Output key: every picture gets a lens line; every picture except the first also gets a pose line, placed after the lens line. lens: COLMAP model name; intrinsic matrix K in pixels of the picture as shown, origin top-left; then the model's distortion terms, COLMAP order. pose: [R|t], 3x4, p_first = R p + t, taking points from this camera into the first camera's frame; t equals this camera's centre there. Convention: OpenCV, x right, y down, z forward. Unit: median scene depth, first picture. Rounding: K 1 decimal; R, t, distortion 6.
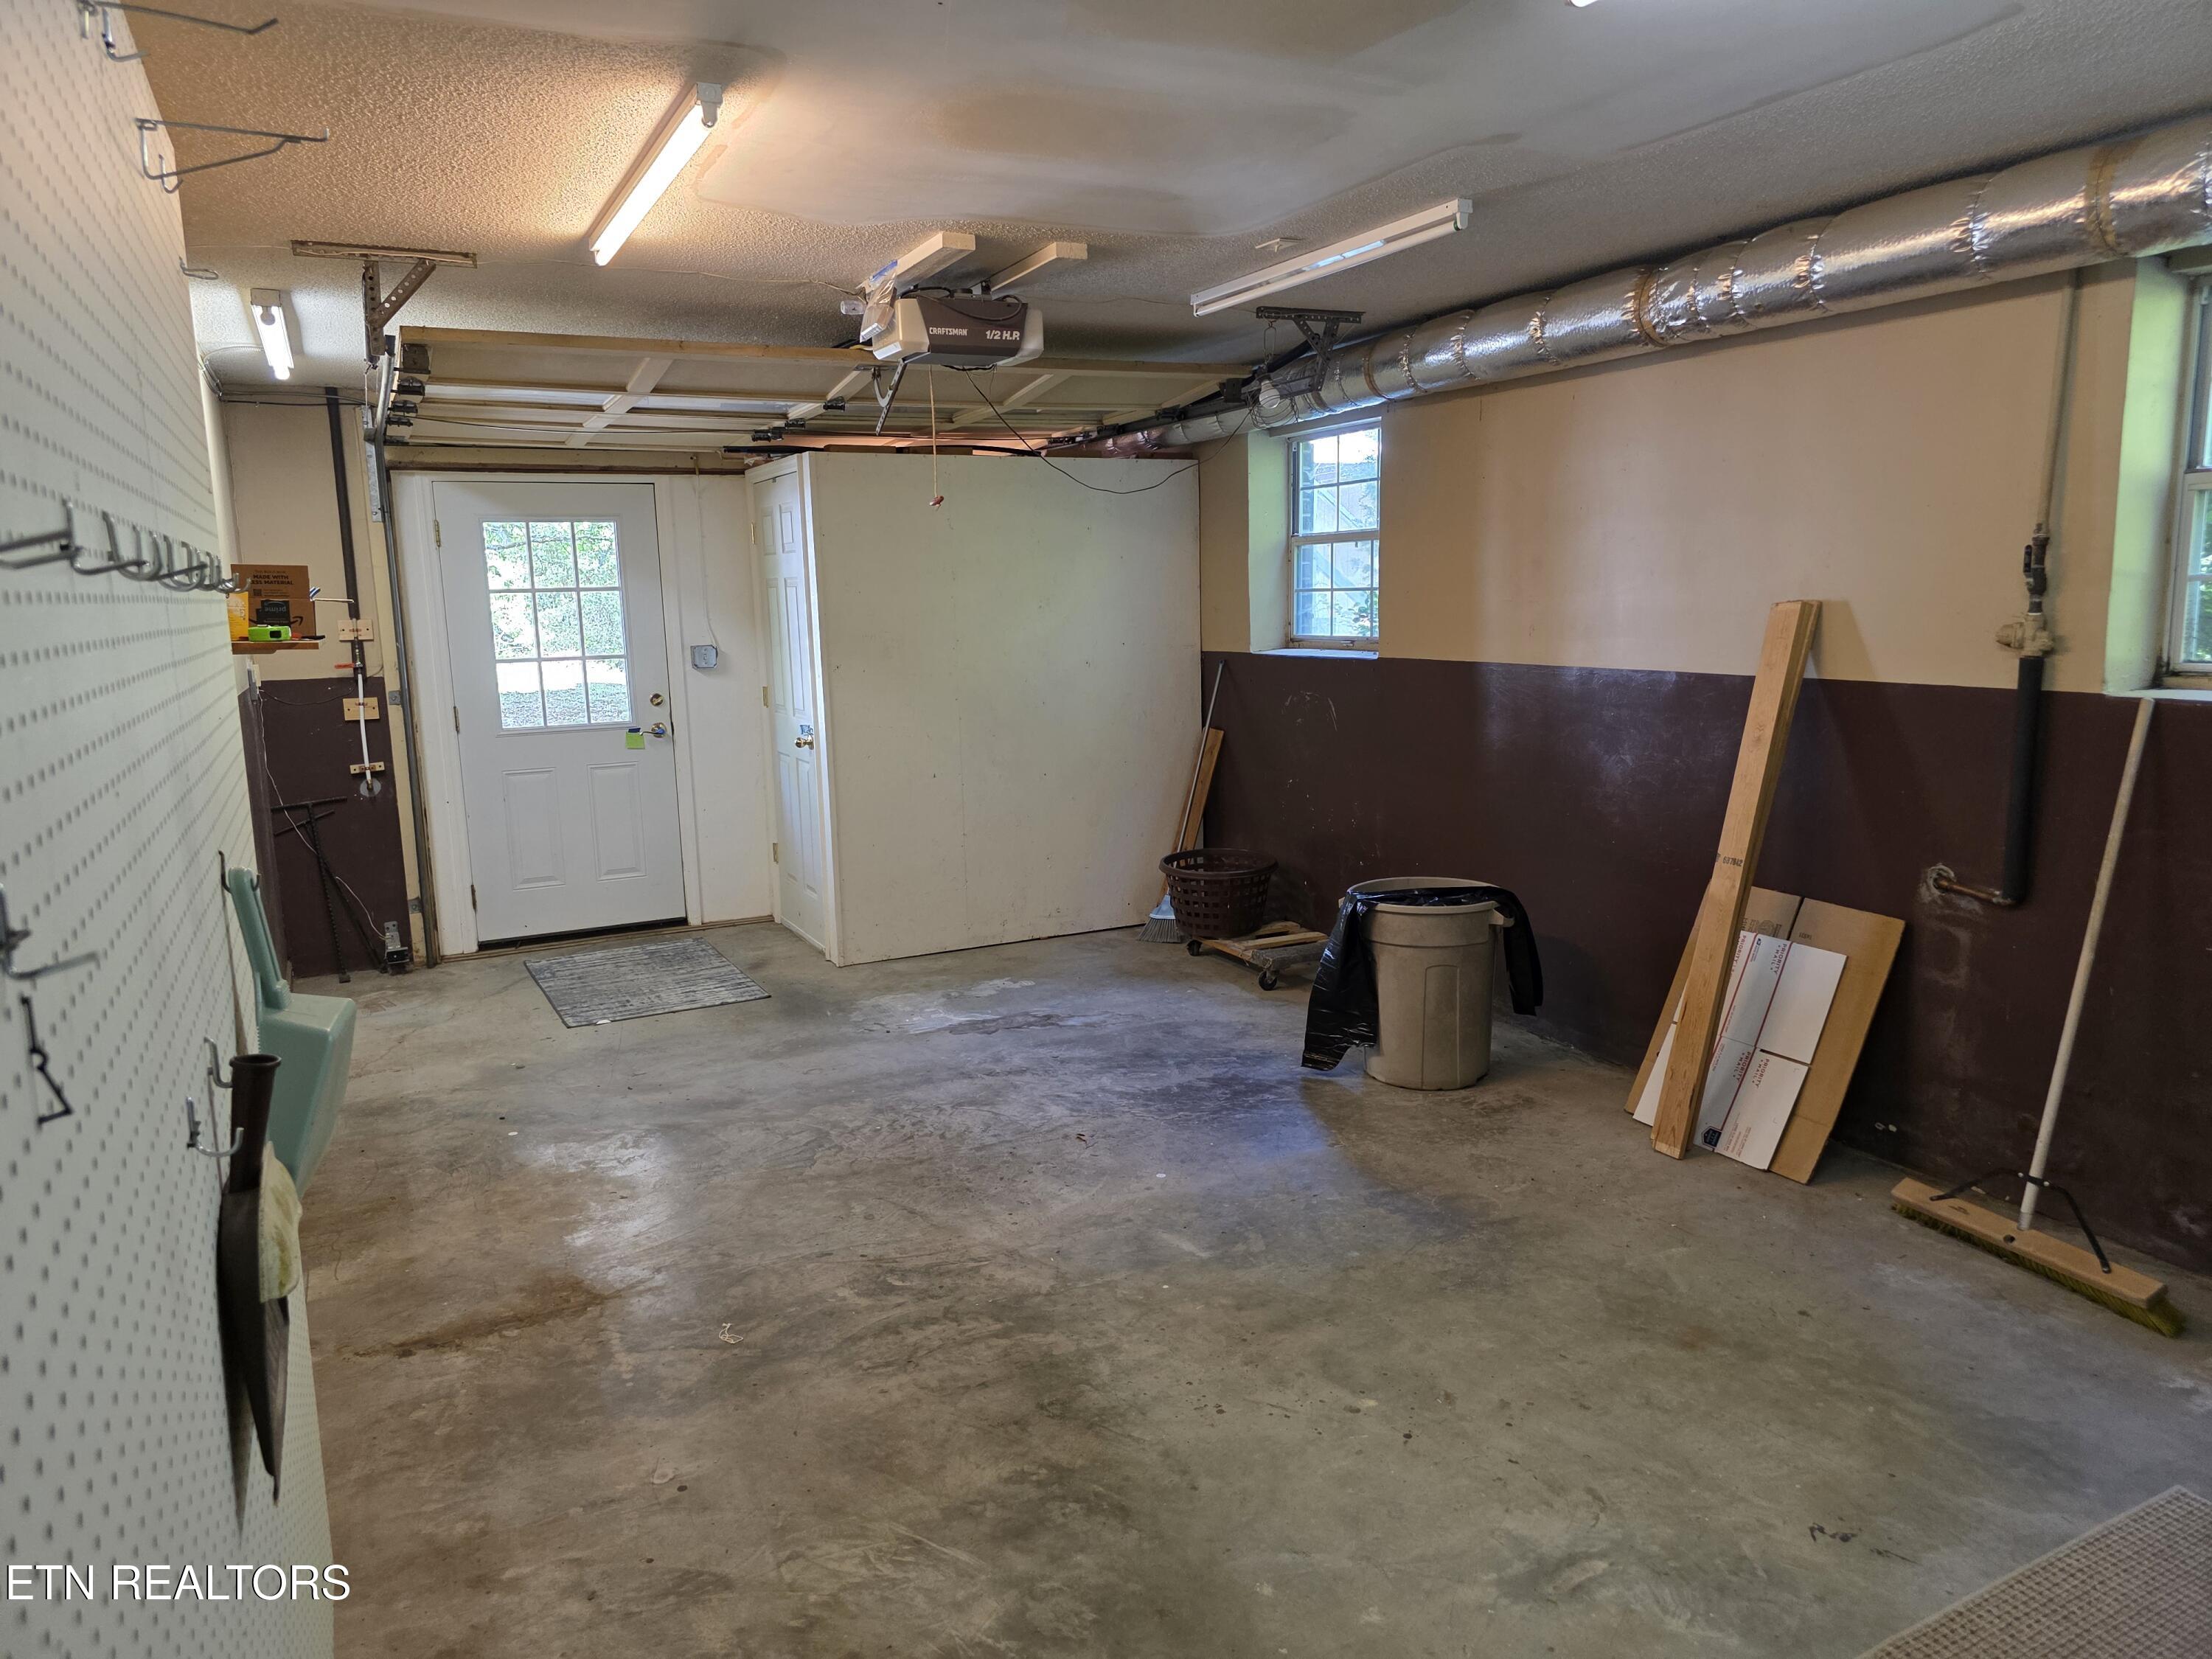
lens RADIAL K [[1473.5, 0, 1106.8], [0, 1473.5, 828.3], [0, 0, 1]] dist [0.043128, -0.048646]
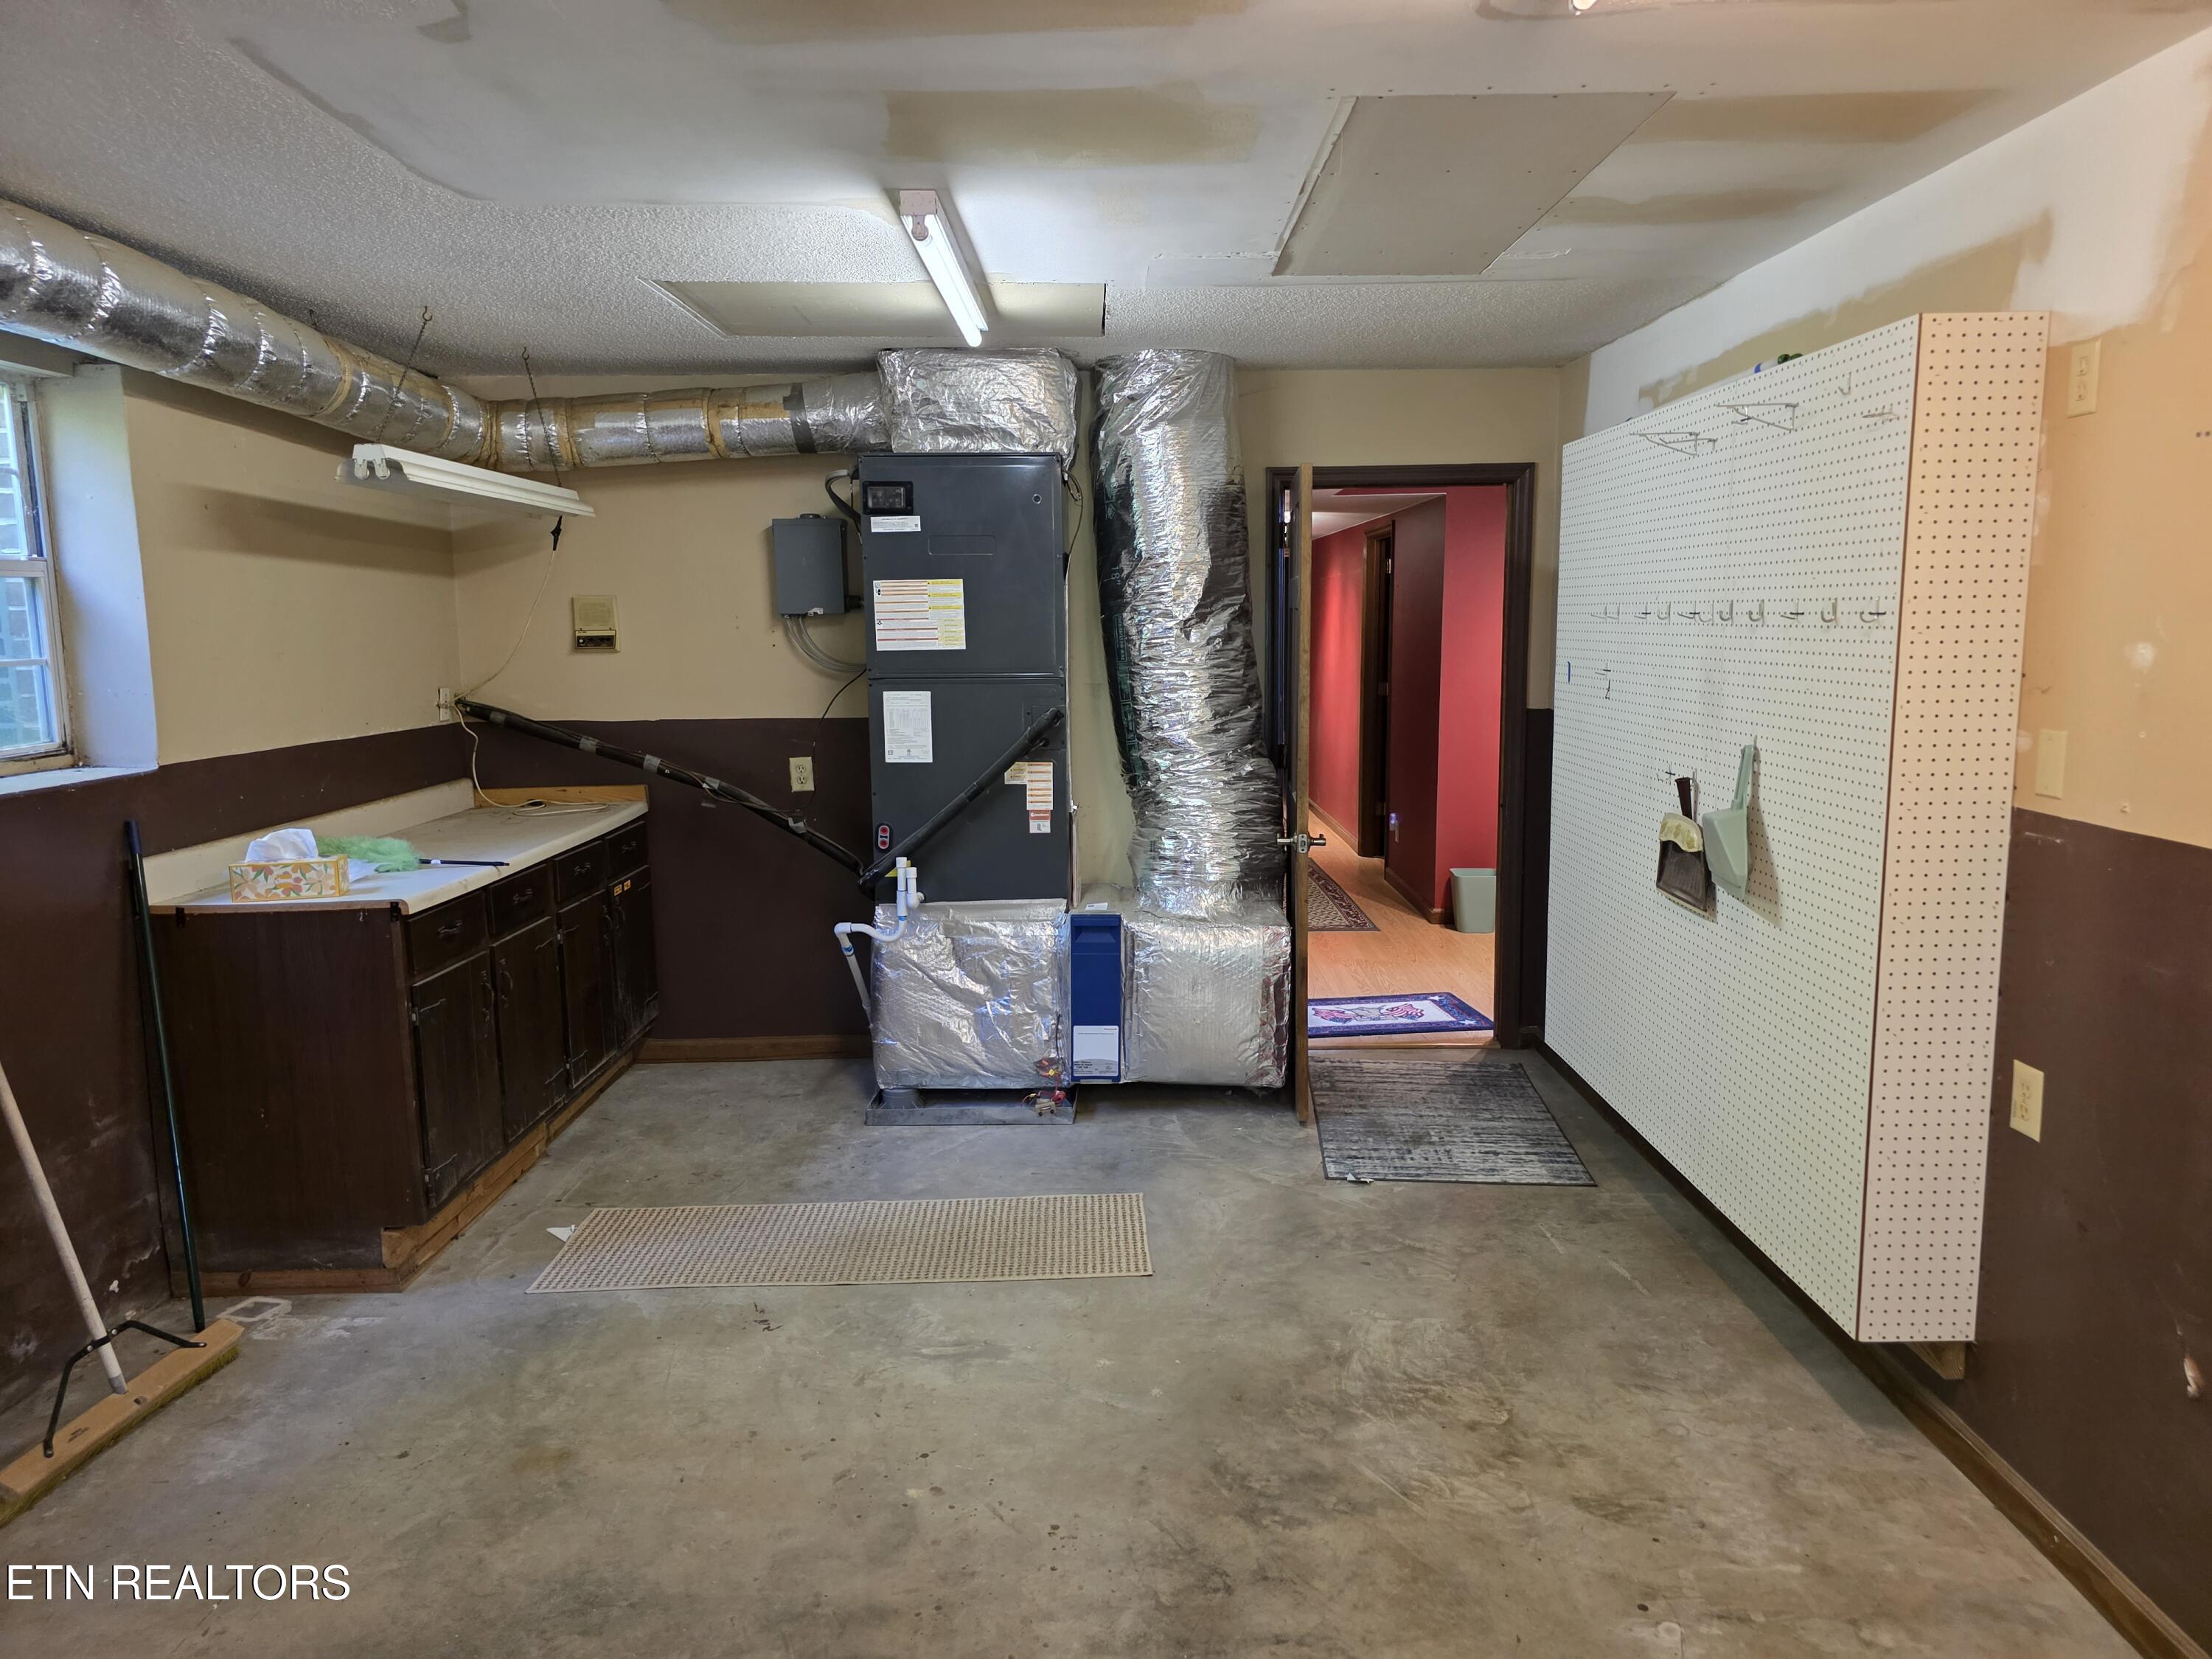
lens RADIAL K [[1473.5, 0, 1107.2], [0, 1473.5, 831.3], [0, 0, 1]] dist [0.043128, -0.048646]
pose [[-0.892288, -0.032885, 0.450267, -0.374947], [0.105163, 0.954769, 0.278132, -0.293932], [-0.439048, 0.295526, -0.848470, 1.721193]]
